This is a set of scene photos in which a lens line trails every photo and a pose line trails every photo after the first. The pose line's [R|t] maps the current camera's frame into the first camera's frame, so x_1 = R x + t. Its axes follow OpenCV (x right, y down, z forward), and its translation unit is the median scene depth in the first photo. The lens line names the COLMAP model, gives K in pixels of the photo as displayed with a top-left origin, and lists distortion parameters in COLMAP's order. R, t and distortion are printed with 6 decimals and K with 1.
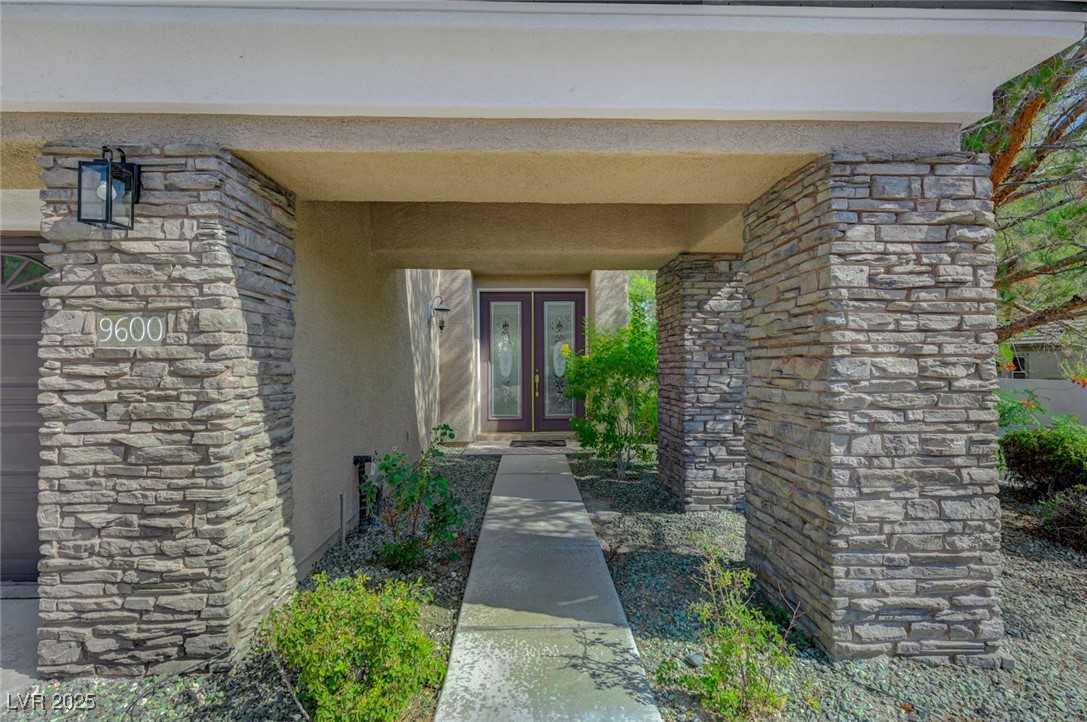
lens RADIAL K [[488.3, 0, 551.2], [0, 488.3, 366.9], [0, 0, 1]] dist [0.003949, 0.000534]
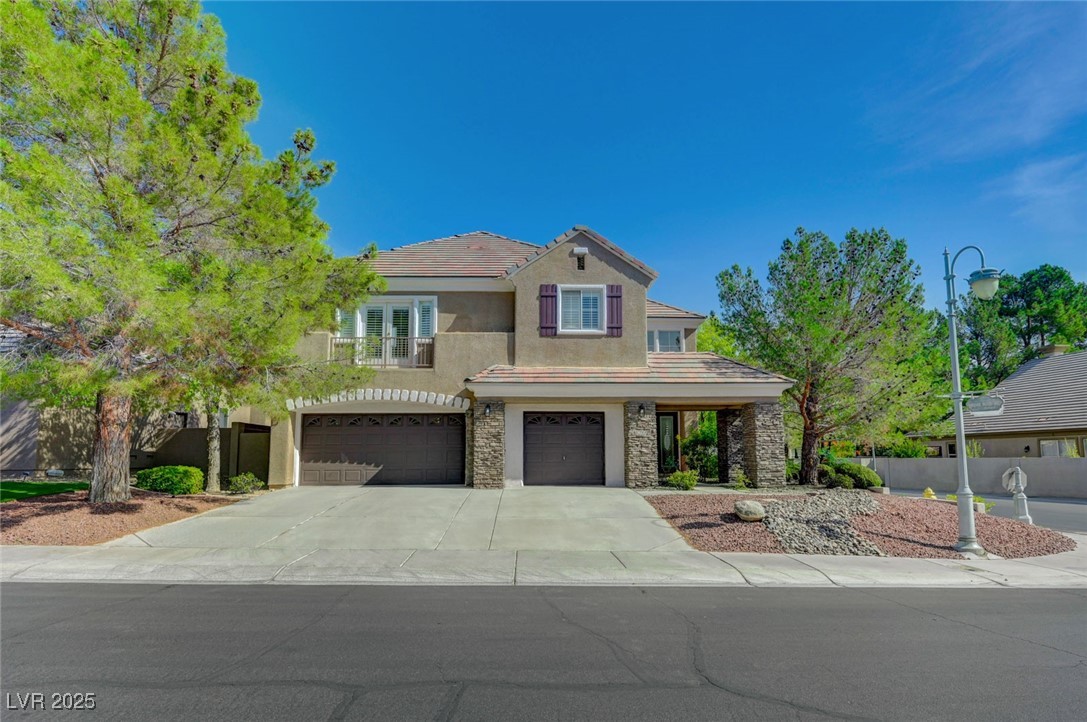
lens RADIAL K [[538.4, 0, 558.4], [0, 538.4, 426.8], [0, 0, 1]] dist [0.002928, 0.004415]
pose [[0.999930, 0.000100, 0.011821, -1.902845], [0.000619, 0.998149, -0.060818, 0.251125], [-0.011805, 0.060821, 0.998079, -5.508260]]
